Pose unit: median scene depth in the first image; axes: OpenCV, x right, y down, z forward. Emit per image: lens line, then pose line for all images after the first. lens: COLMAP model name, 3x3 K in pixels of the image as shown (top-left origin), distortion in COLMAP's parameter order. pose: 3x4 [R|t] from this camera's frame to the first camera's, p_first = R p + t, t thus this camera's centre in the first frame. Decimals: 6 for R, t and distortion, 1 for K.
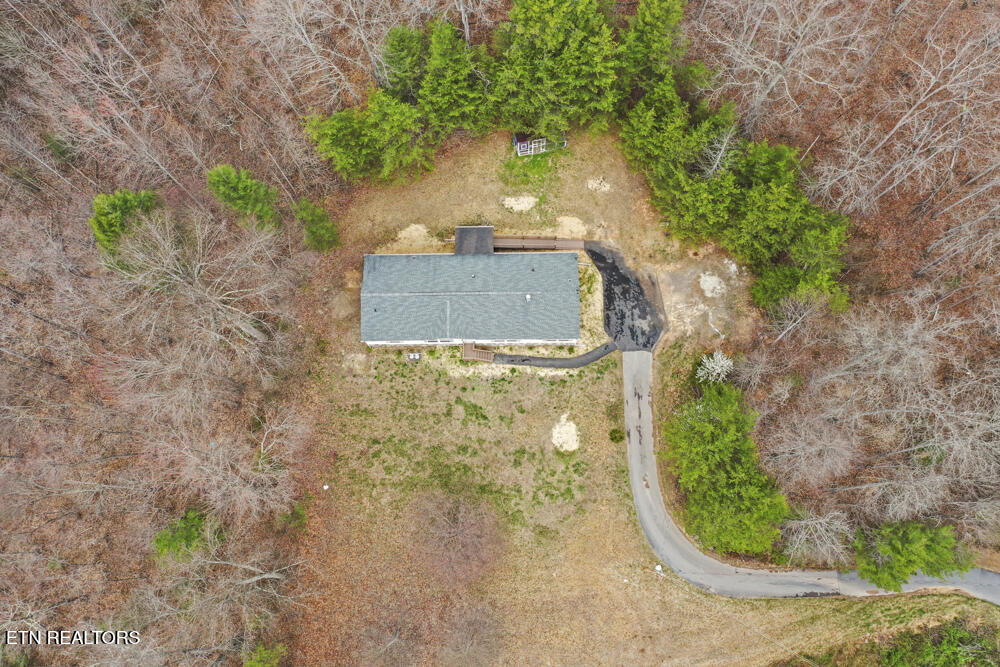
lens RADIAL K [[794.5, 0, 500.9], [0, 794.5, 329.3], [0, 0, 1]] dist [0.008692, -0.006403]
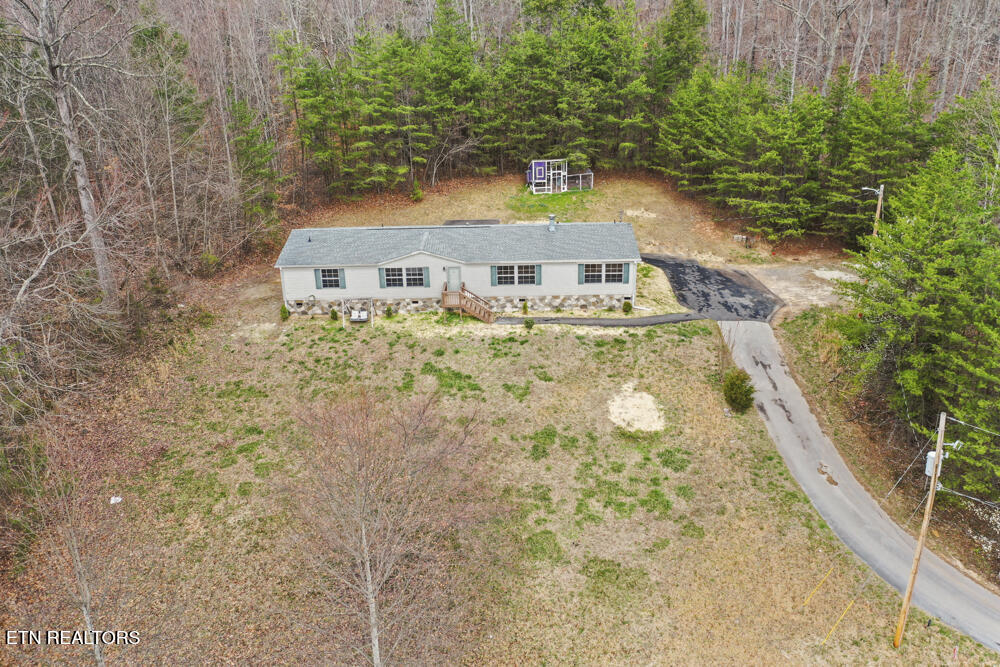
lens RADIAL K [[794.5, 0, 501.2], [0, 794.5, 332.3], [0, 0, 1]] dist [0.008692, -0.006403]
pose [[0.999807, 0.010875, -0.016383, 0.004776], [-0.019641, 0.592355, -0.805437, 0.506088], [0.000945, 0.805603, 0.592454, 0.662092]]
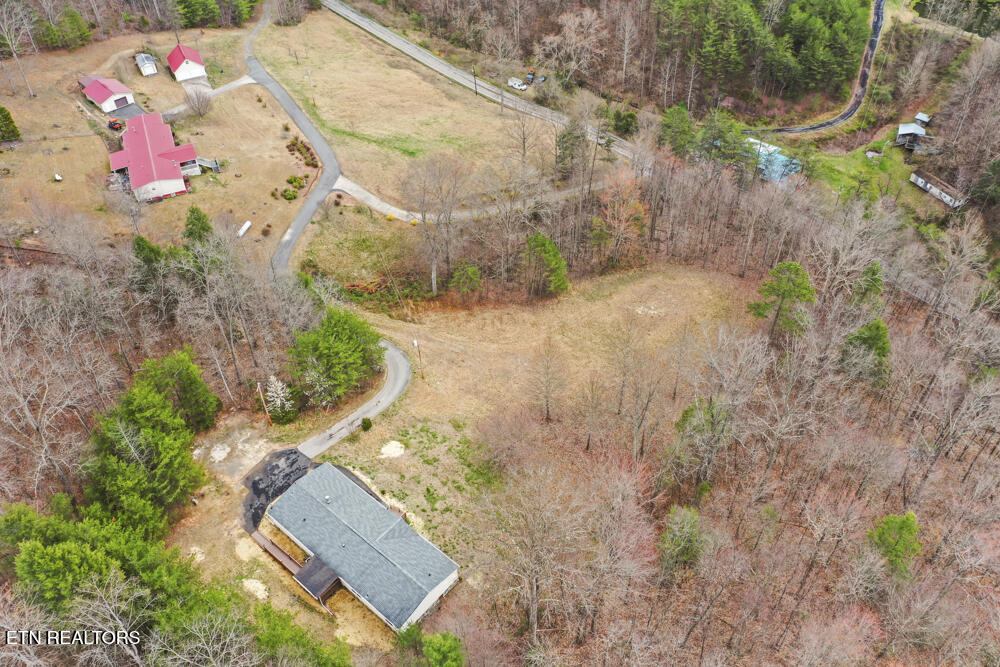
lens RADIAL K [[794.5, 0, 498.5], [0, 794.5, 334.5], [0, 0, 1]] dist [0.008692, -0.006403]
pose [[-0.755726, -0.422891, 0.500042, -0.602308], [0.644507, -0.344858, 0.682410, -0.559727], [-0.116141, 0.837996, 0.533174, 0.147221]]
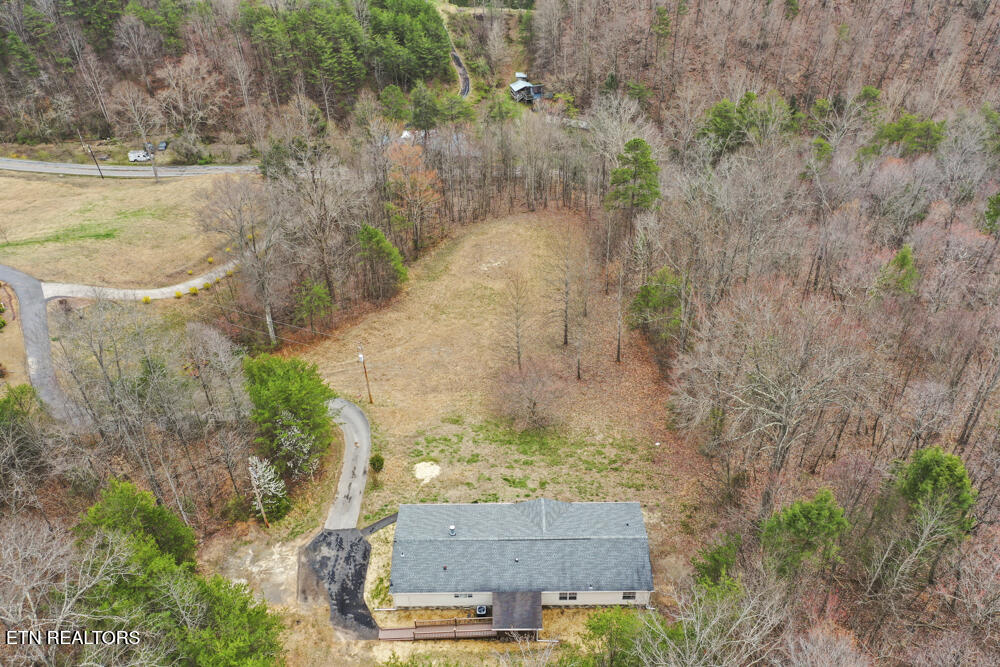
lens RADIAL K [[794.5, 0, 501.7], [0, 794.5, 332.2], [0, 0, 1]] dist [0.008692, -0.006403]
pose [[-0.998903, 0.033736, 0.032484, -0.053036], [0.015649, -0.413300, 0.910461, -0.712539], [0.044141, 0.909970, 0.412318, 0.423649]]
